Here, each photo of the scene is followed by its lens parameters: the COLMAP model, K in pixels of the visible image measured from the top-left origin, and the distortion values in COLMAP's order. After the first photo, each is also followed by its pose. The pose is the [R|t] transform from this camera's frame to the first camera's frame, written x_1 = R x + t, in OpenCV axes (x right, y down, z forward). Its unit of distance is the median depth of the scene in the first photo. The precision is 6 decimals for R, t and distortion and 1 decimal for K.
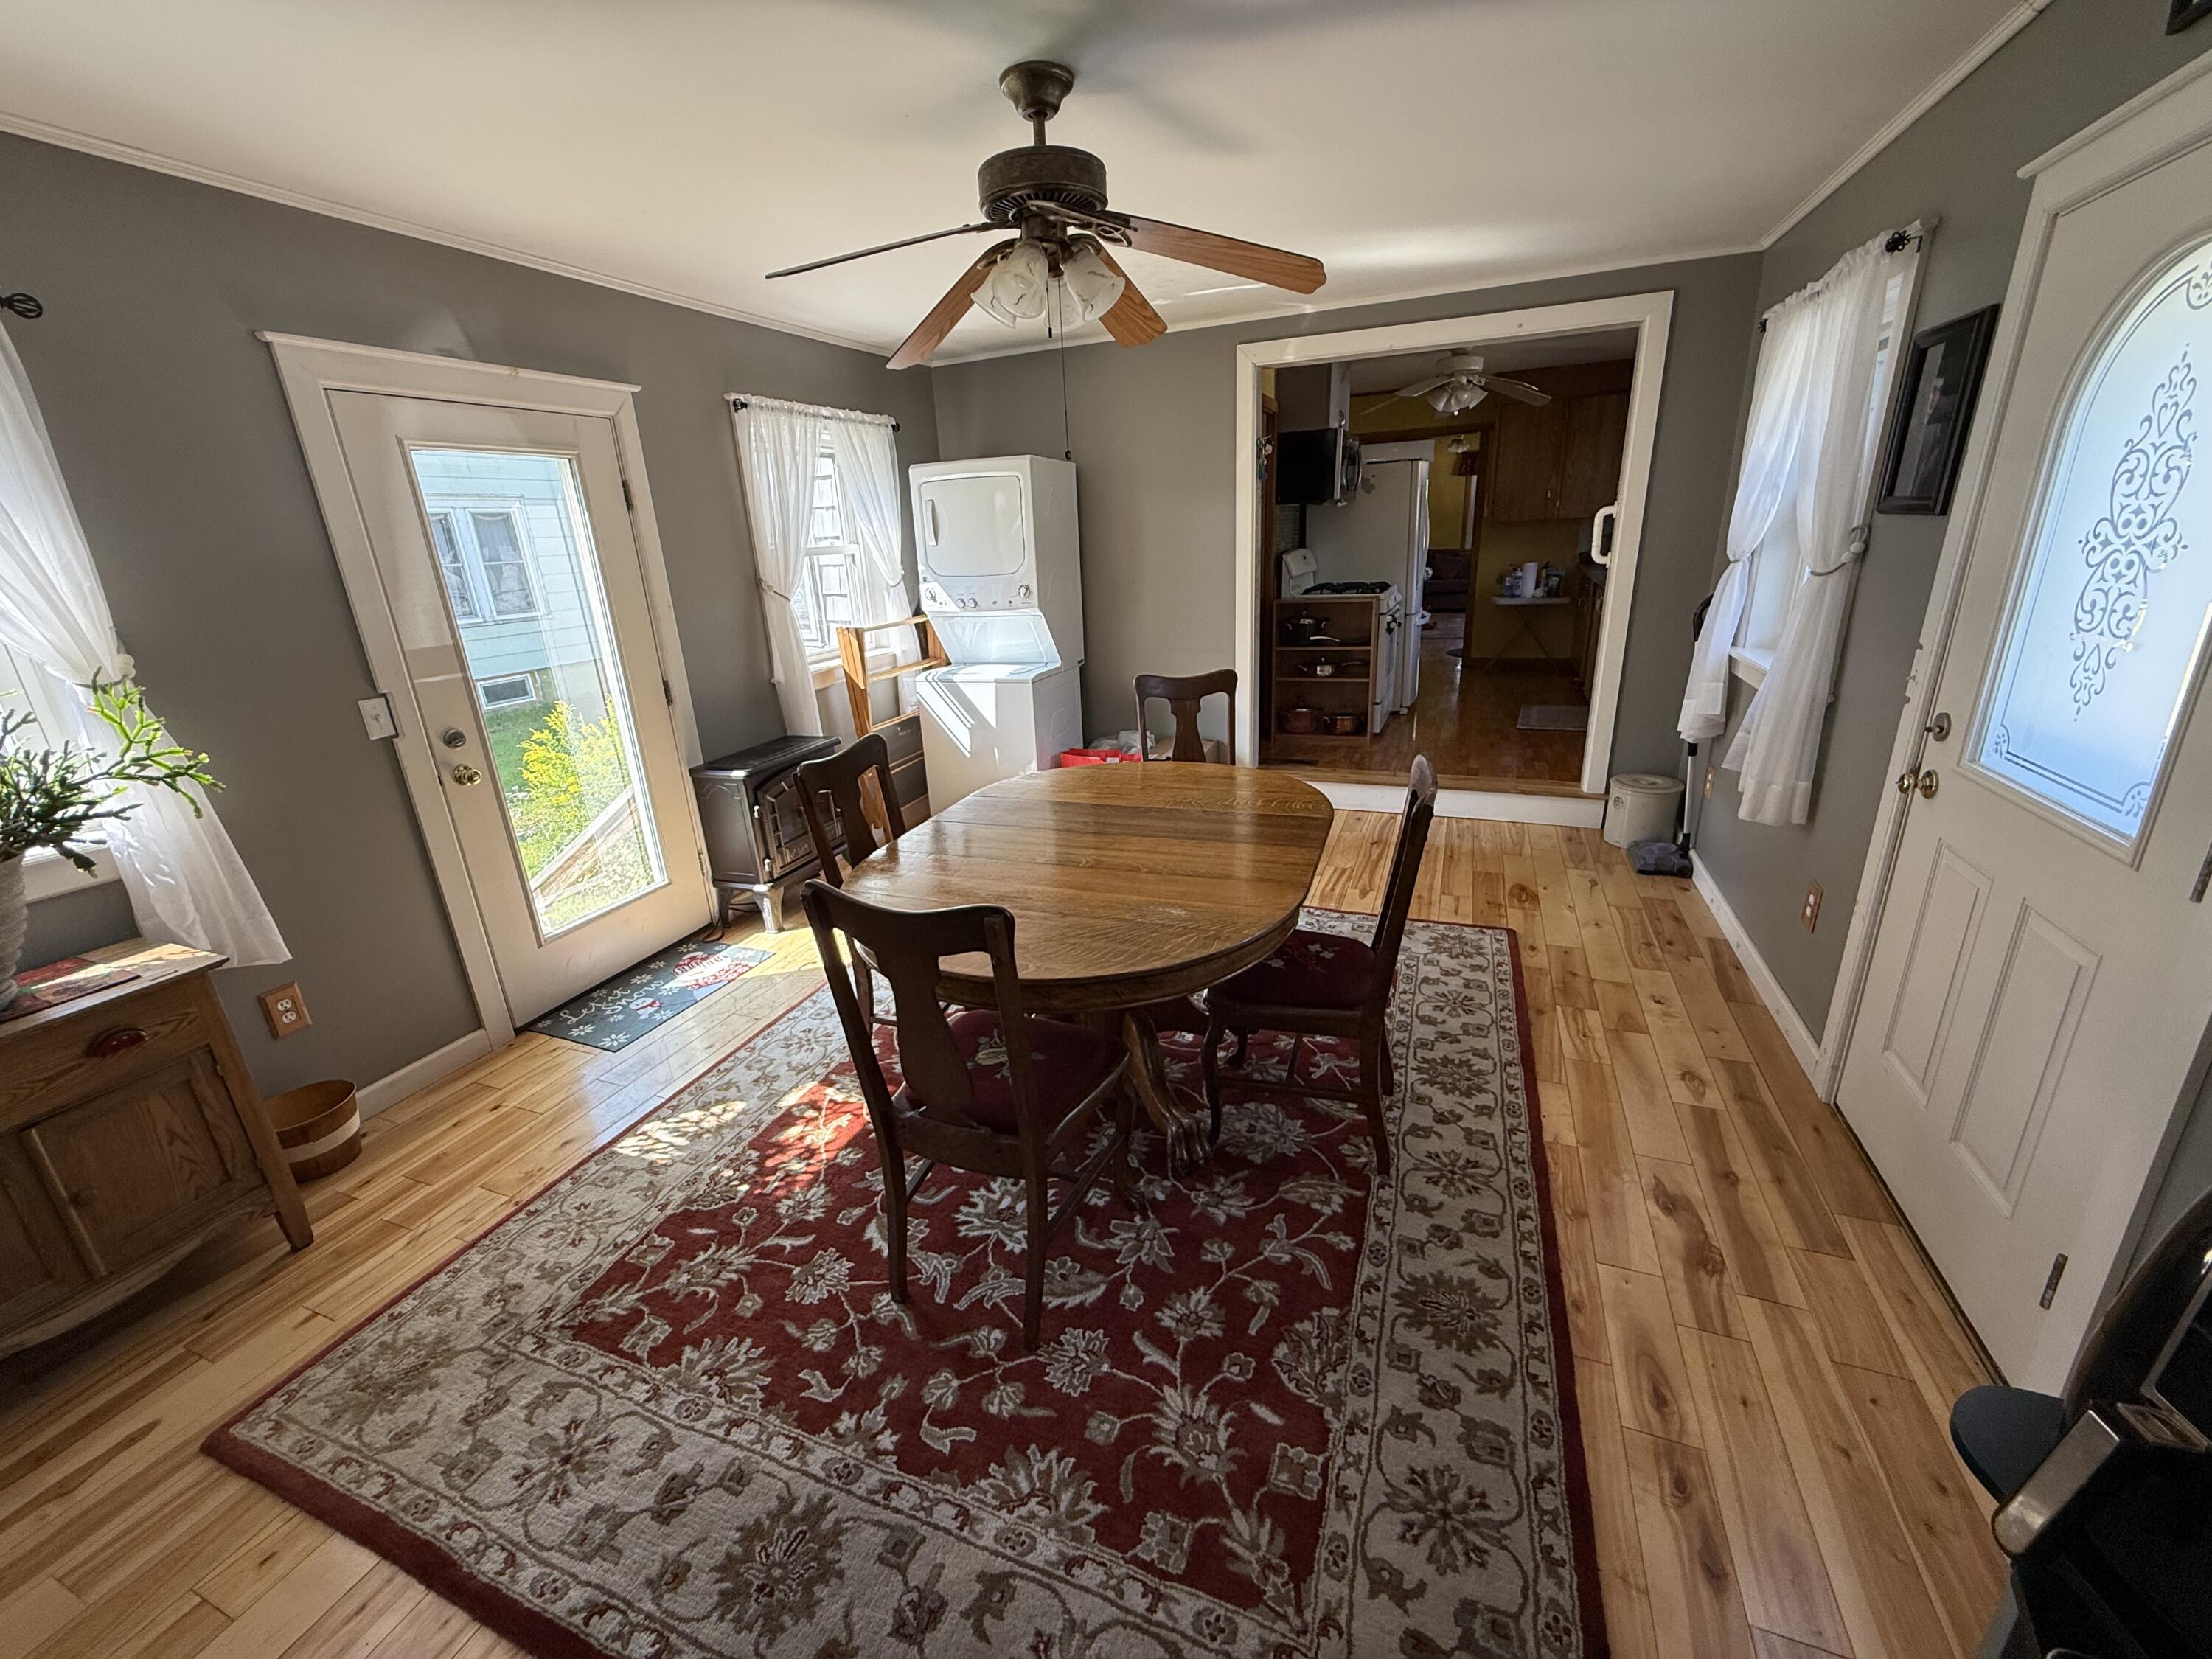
lens RADIAL K [[879.4, 0, 1102.7], [0, 879.4, 823.9], [0, 0, 1]] dist [0.000430, -0.000436]
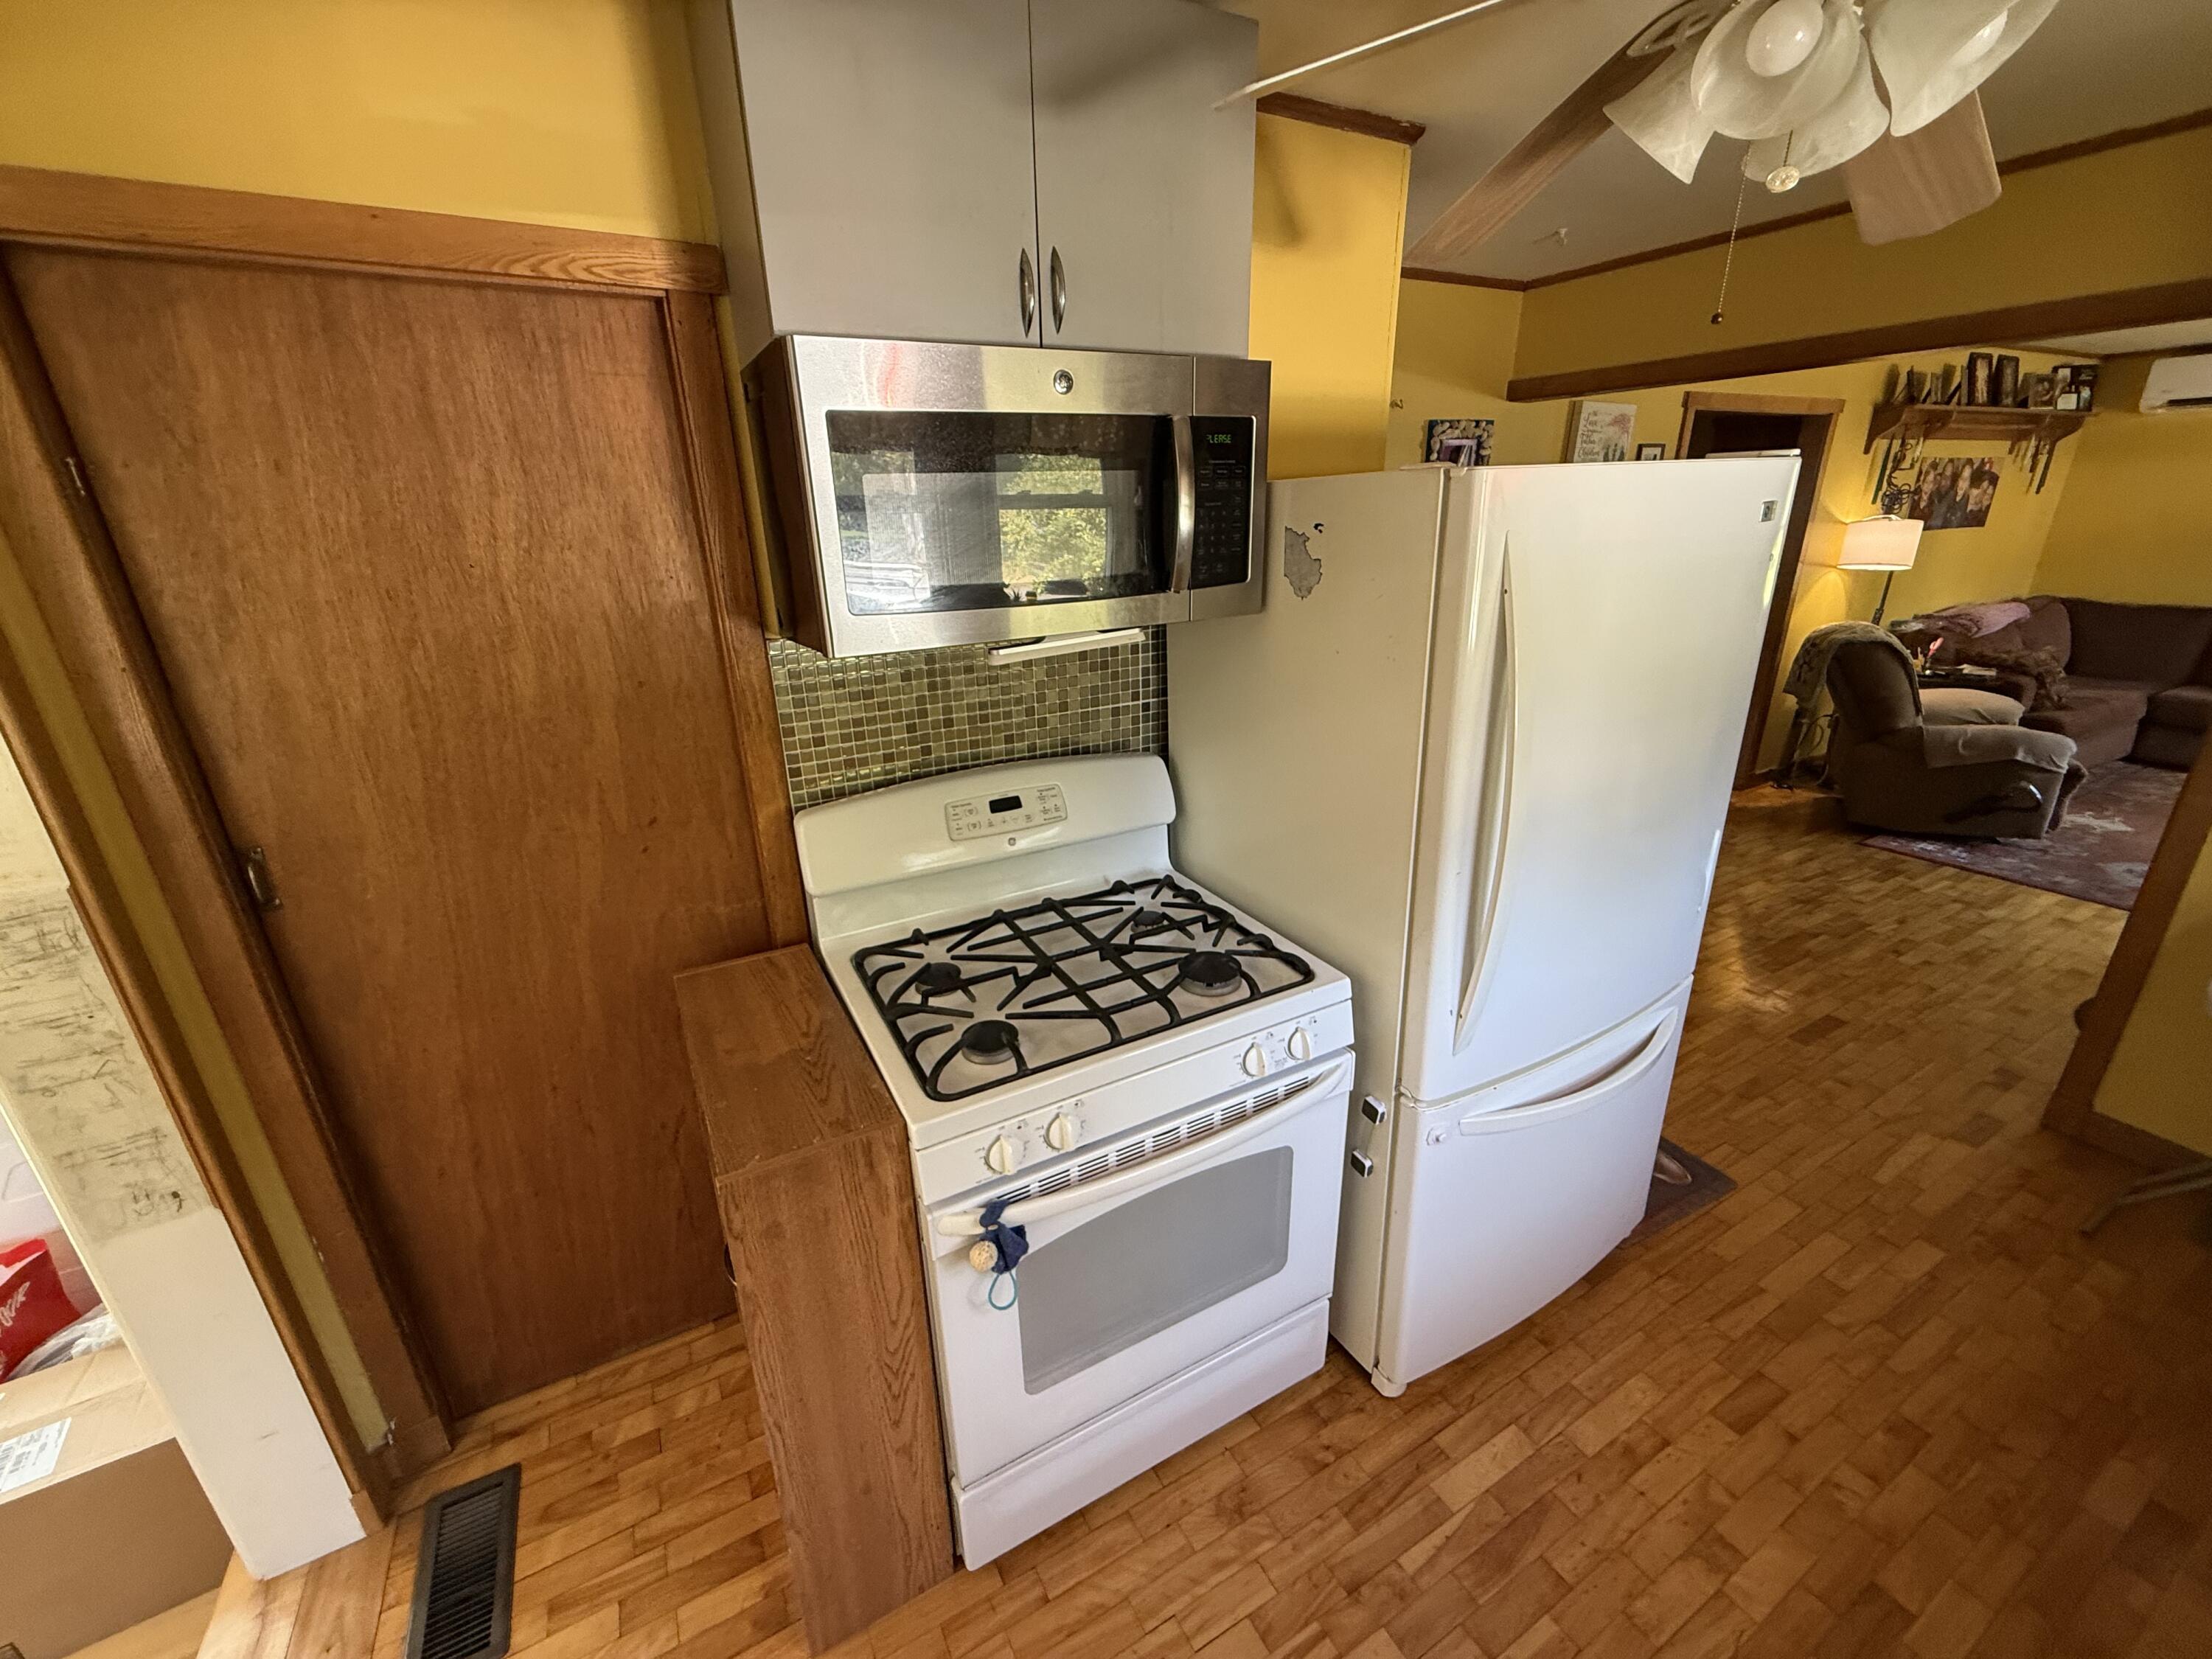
lens RADIAL K [[879.4, 0, 1105.9], [0, 879.4, 824.9], [0, 0, 1]] dist [0.000430, -0.000436]
pose [[0.781500, 0.239180, -0.576238, 0.930440], [-0.208663, 0.970612, 0.119882, -0.740955], [0.587977, 0.026552, 0.808442, 1.725882]]
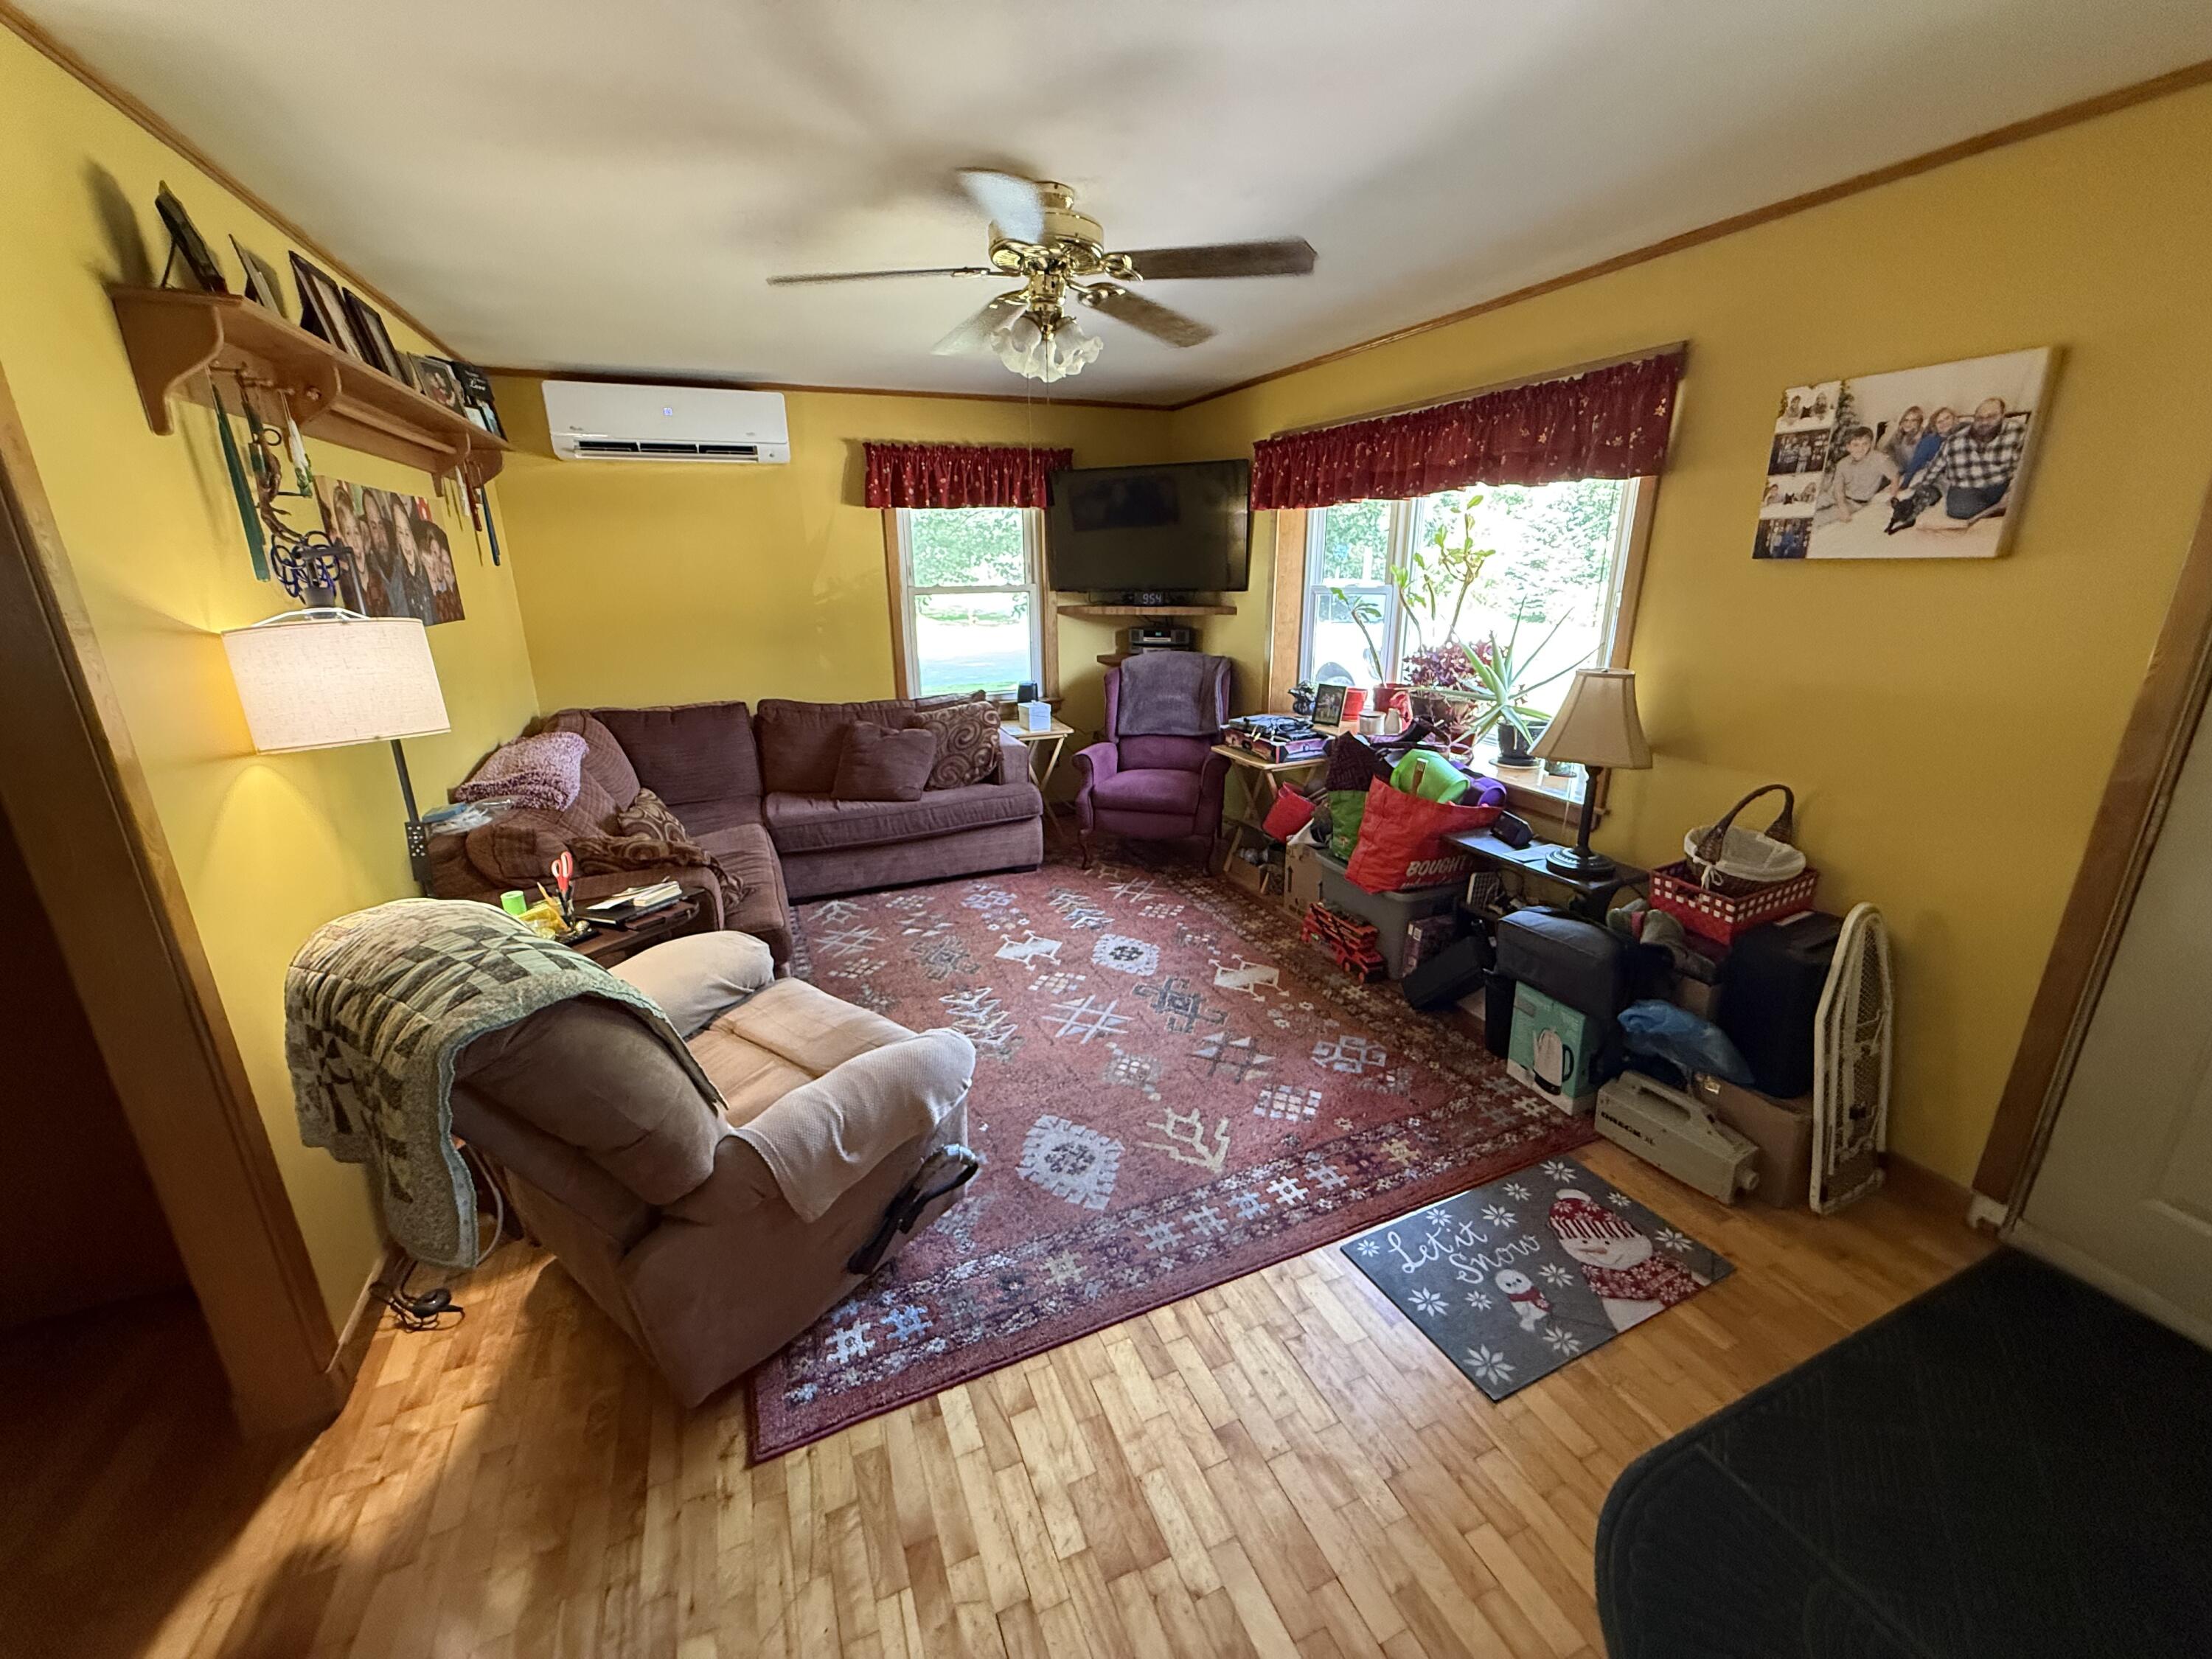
lens RADIAL K [[879.4, 0, 1094.7], [0, 879.4, 823.8], [0, 0, 1]] dist [0.000430, -0.000436]
pose [[0.699574, -0.176427, 0.692438, 0.911795], [0.209936, 0.977021, 0.036837, -1.202996], [-0.683025, 0.119598, 0.720536, 3.199003]]
